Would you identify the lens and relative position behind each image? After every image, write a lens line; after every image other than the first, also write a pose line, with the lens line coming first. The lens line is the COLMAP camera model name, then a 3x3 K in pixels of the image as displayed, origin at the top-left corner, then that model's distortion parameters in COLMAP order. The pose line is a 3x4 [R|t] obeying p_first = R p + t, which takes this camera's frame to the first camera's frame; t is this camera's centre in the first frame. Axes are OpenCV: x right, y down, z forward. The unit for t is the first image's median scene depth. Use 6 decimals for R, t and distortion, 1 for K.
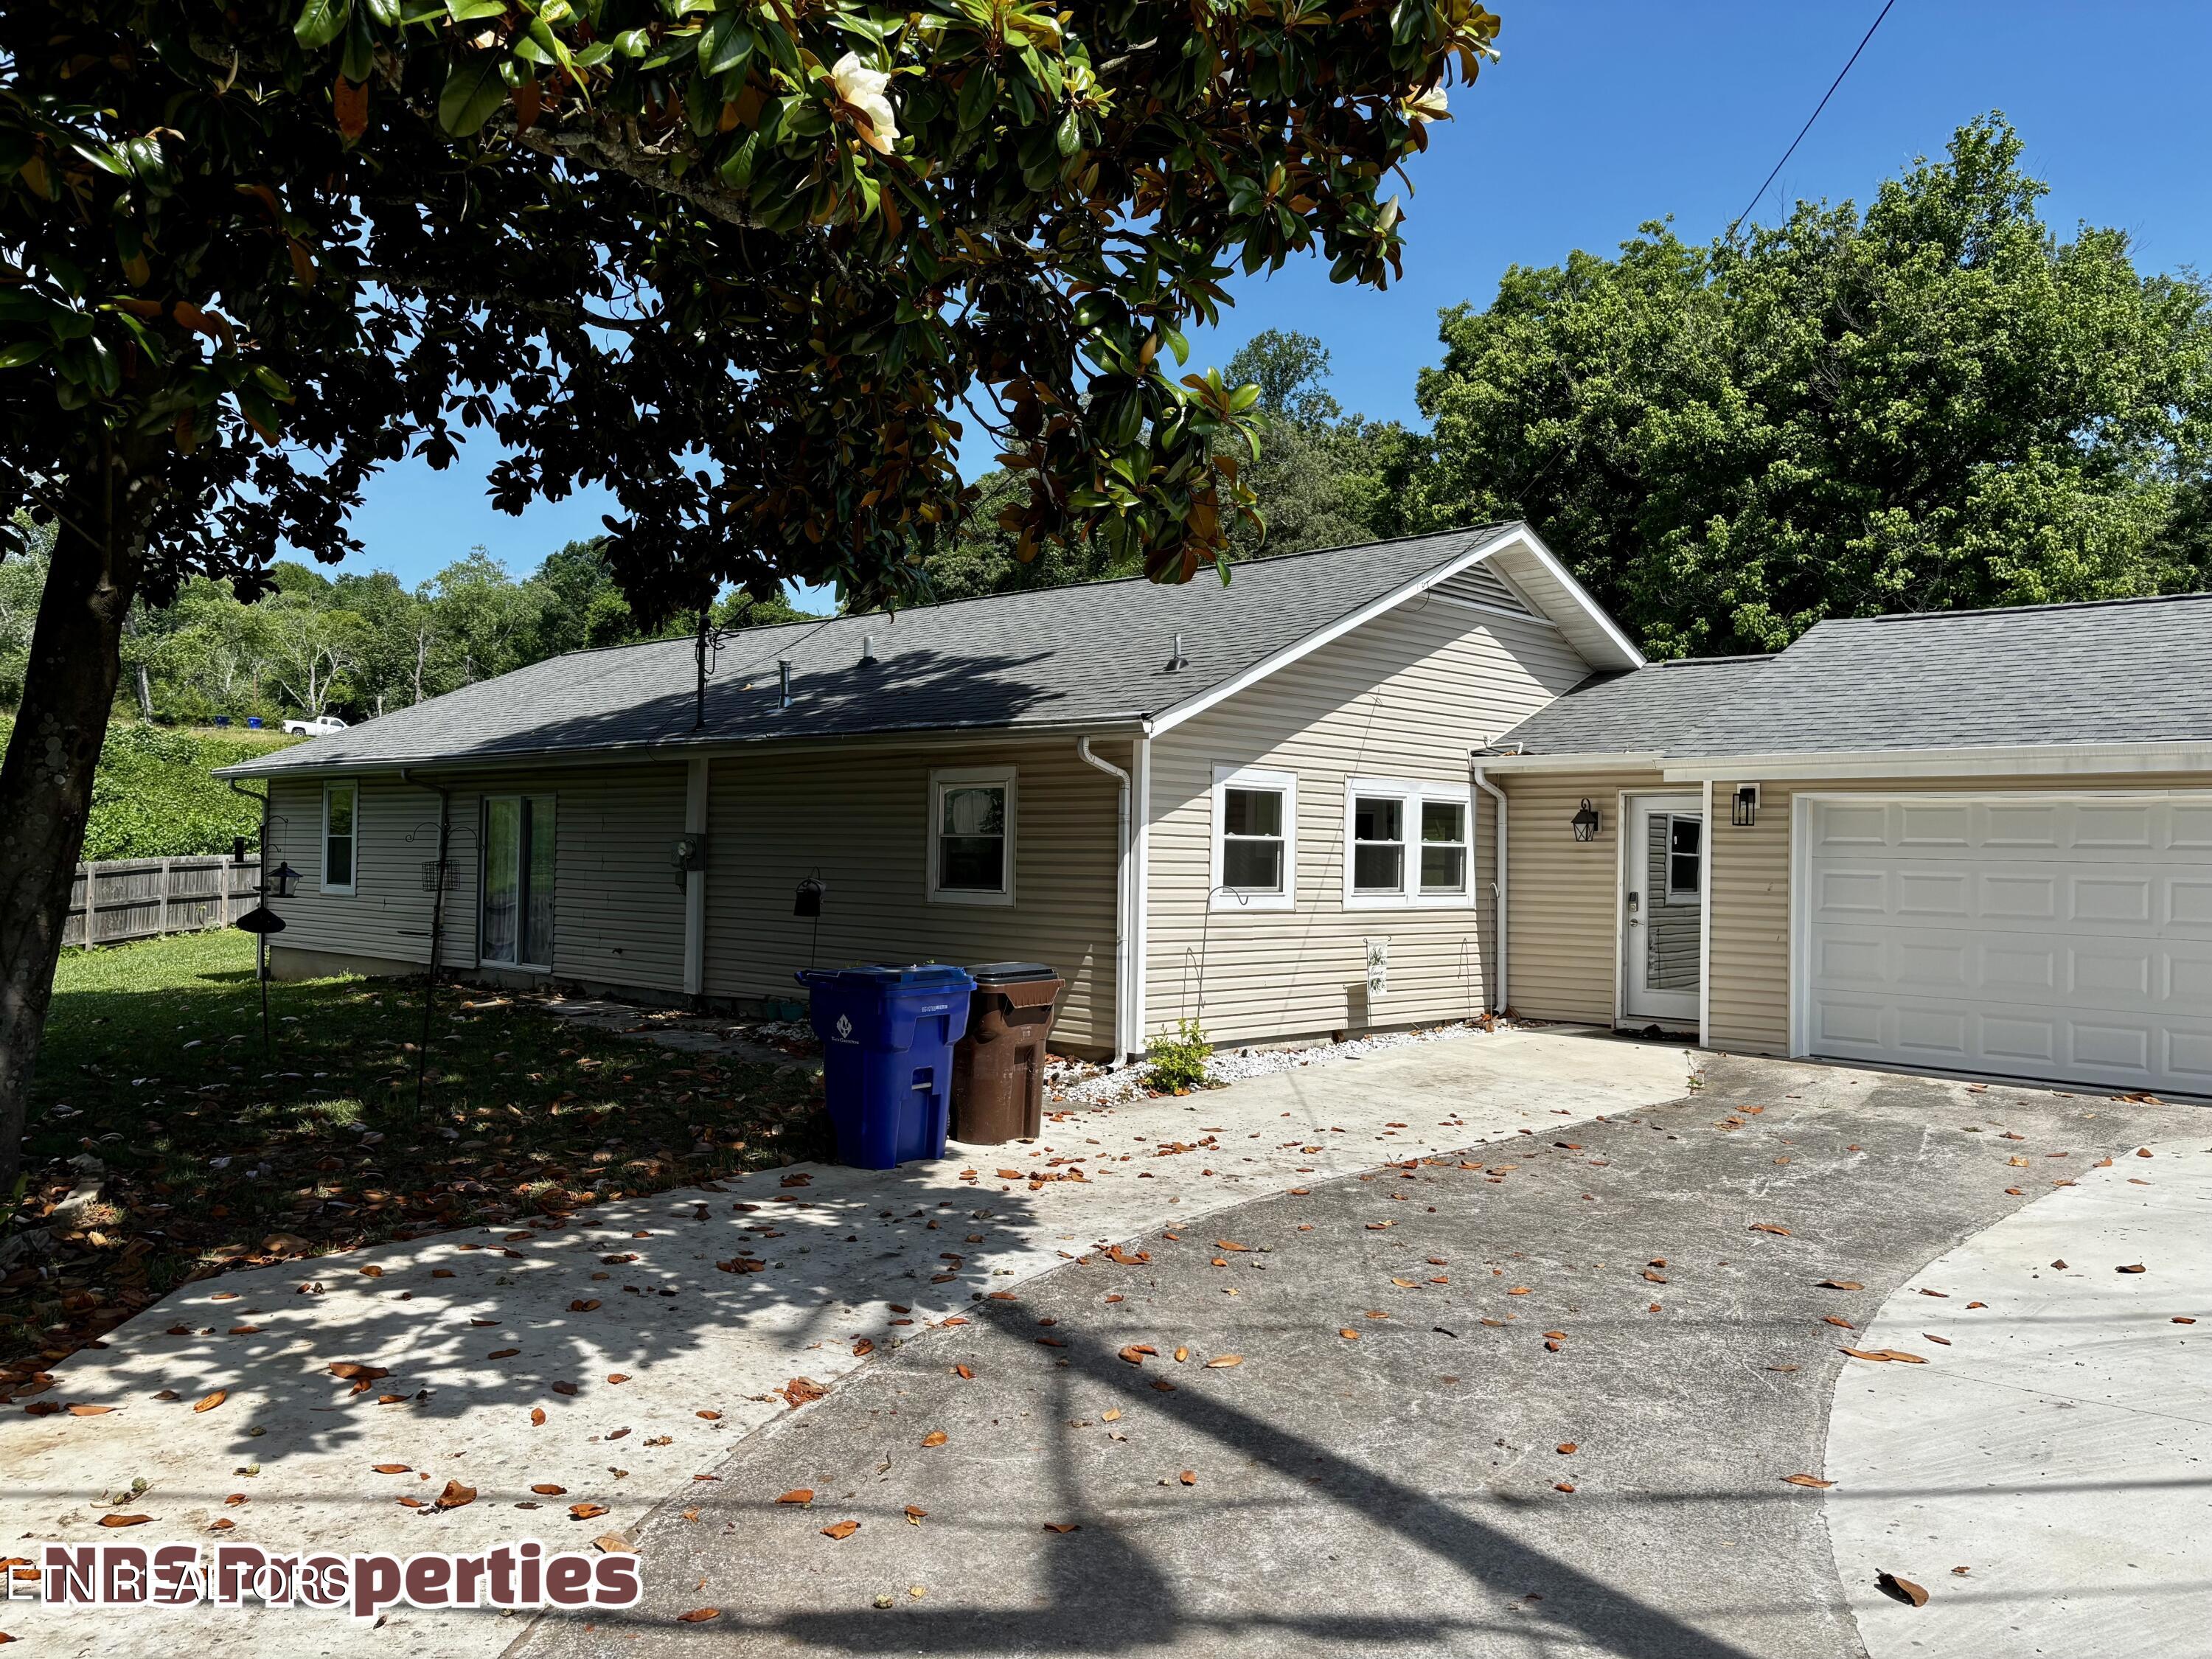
lens RADIAL K [[1670.4, 0, 1095.3], [0, 1670.4, 814.8], [0, 0, 1]] dist [0.062898, -0.083261]
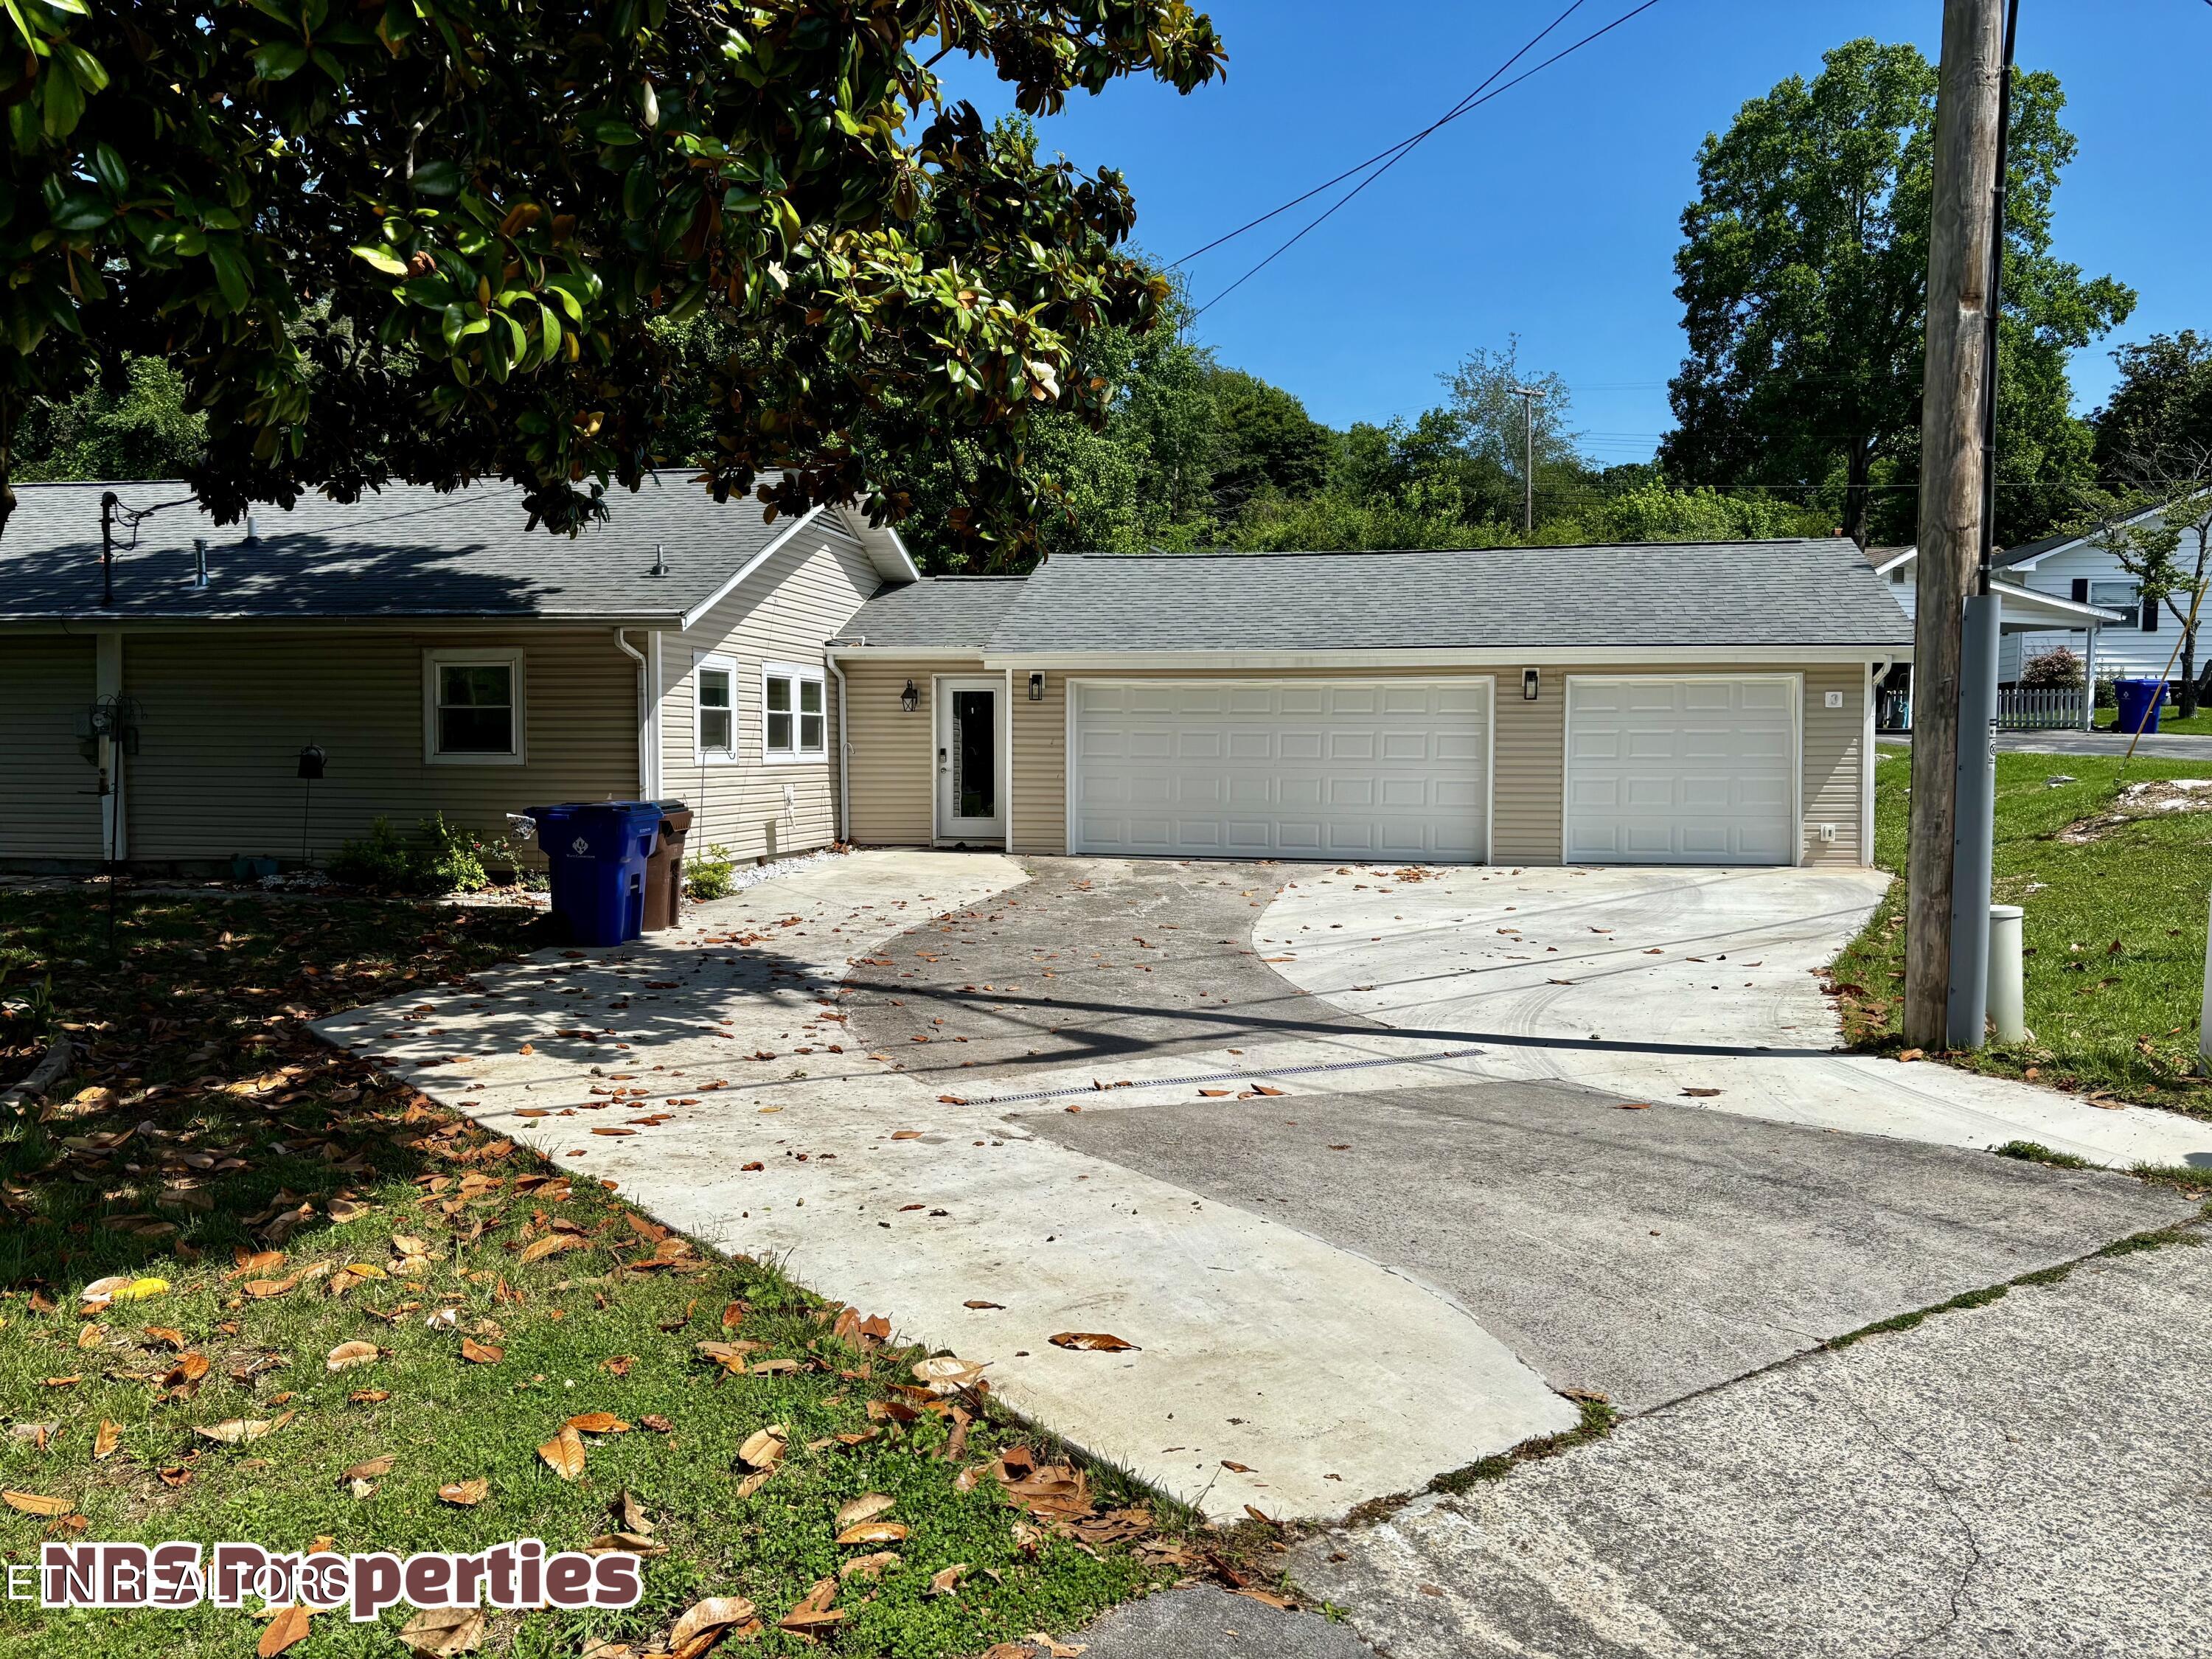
lens RADIAL K [[1711.5, 0, 1119.5], [0, 1711.5, 825.8], [0, 0, 1]] dist [0.047269, -0.008408]
pose [[0.826192, -0.039105, 0.562029, -0.365946], [-0.005515, 0.996979, 0.077474, -0.000136], [-0.563361, -0.067108, 0.823481, -0.251390]]
